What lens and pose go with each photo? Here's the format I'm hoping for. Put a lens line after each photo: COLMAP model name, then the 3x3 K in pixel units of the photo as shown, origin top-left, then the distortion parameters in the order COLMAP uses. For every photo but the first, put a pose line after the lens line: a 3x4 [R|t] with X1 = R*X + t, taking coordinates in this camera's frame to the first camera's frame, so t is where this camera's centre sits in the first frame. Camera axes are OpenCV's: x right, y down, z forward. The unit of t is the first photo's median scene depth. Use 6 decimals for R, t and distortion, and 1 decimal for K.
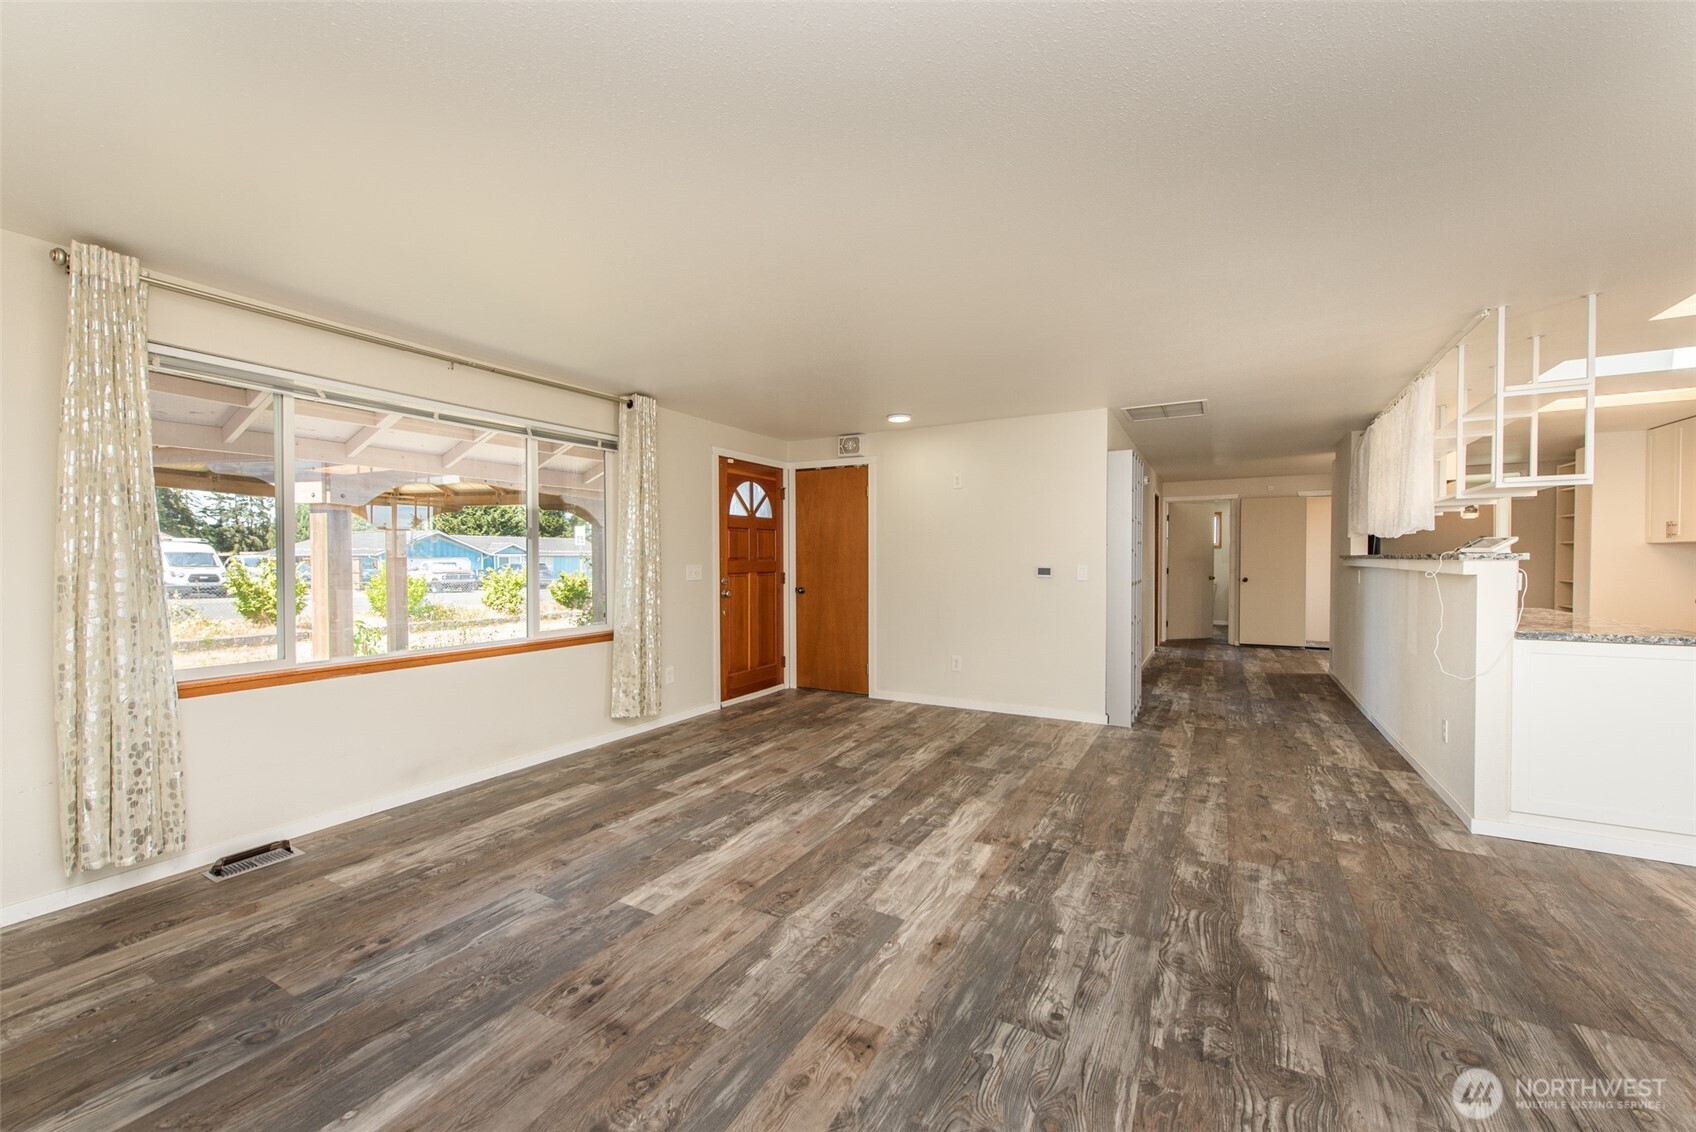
lens RADIAL K [[668.4, 0, 846.5], [0, 668.4, 562.5], [0, 0, 1]] dist [-0.004029, -0.001466]
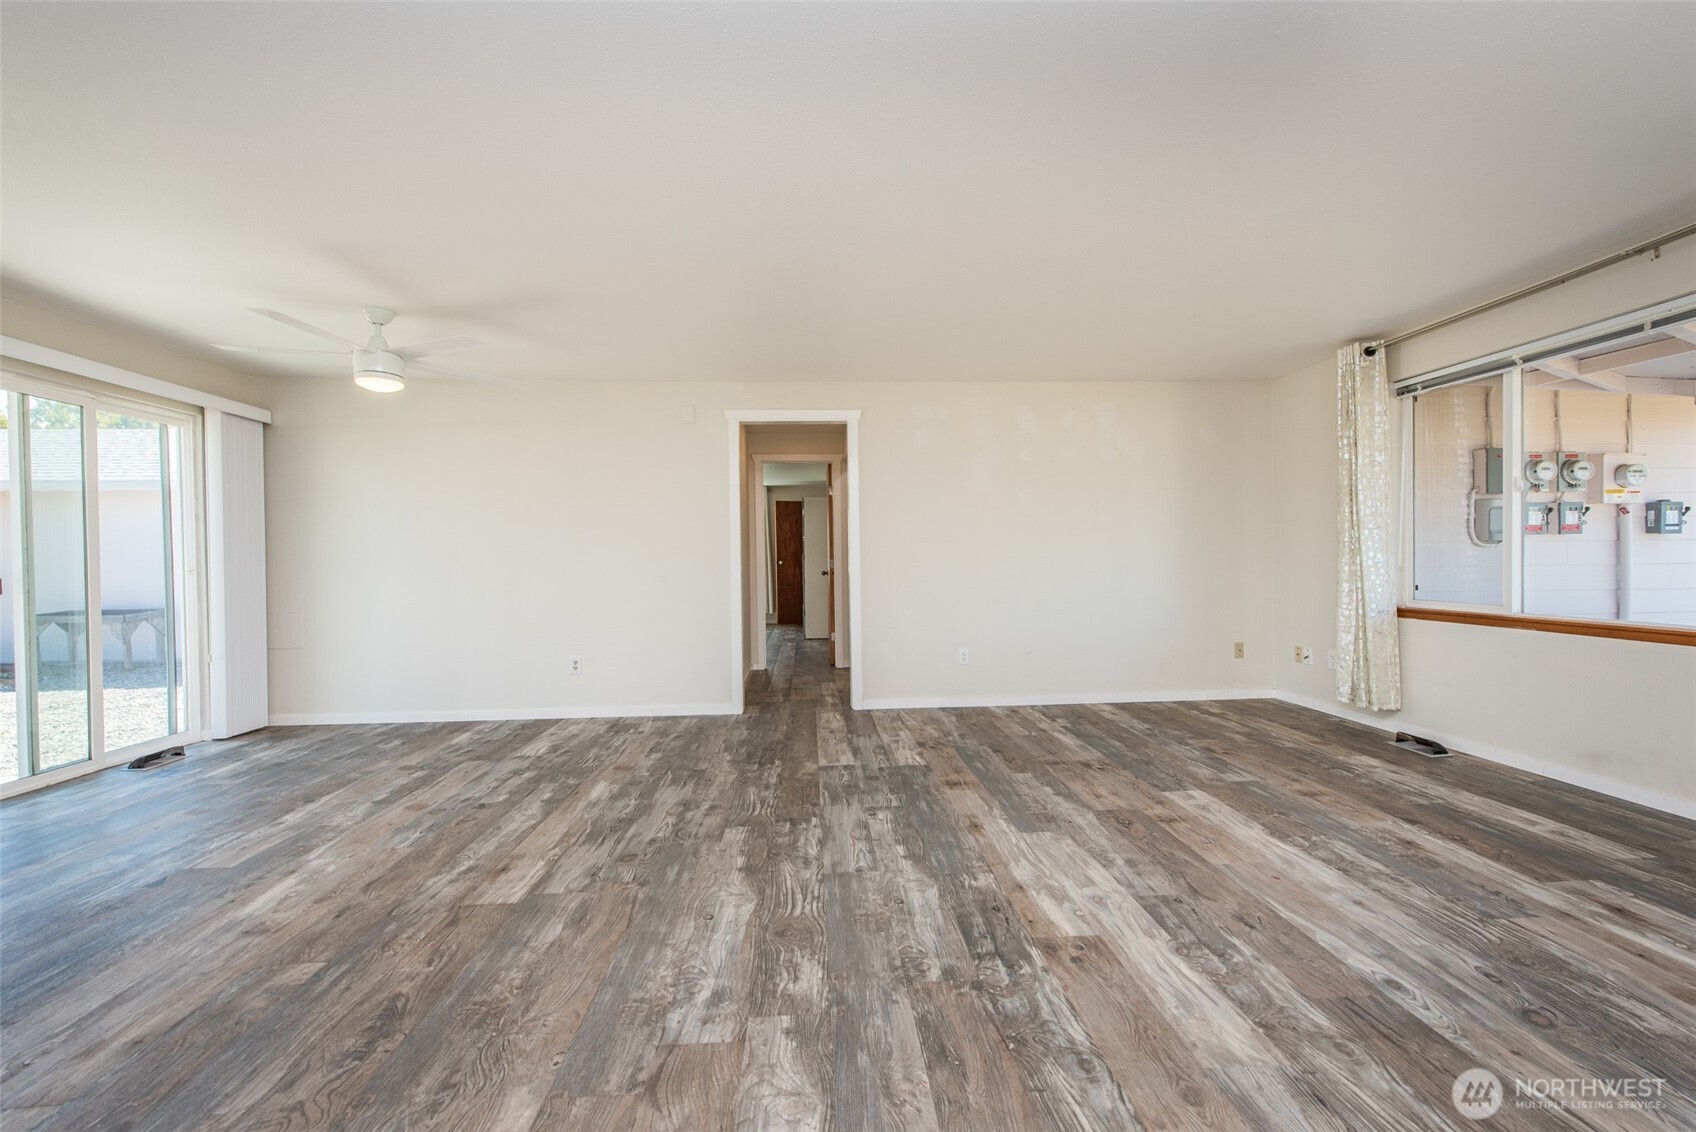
lens RADIAL K [[733.3, 0, 848.9], [0, 733.3, 565.6], [0, 0, 1]] dist [0.004450, 0.000182]
pose [[-0.845426, 0.020427, -0.533702, 0.865182], [0.015054, 0.999783, 0.014420, 0.047518], [0.533880, 0.004156, -0.845550, 1.650821]]
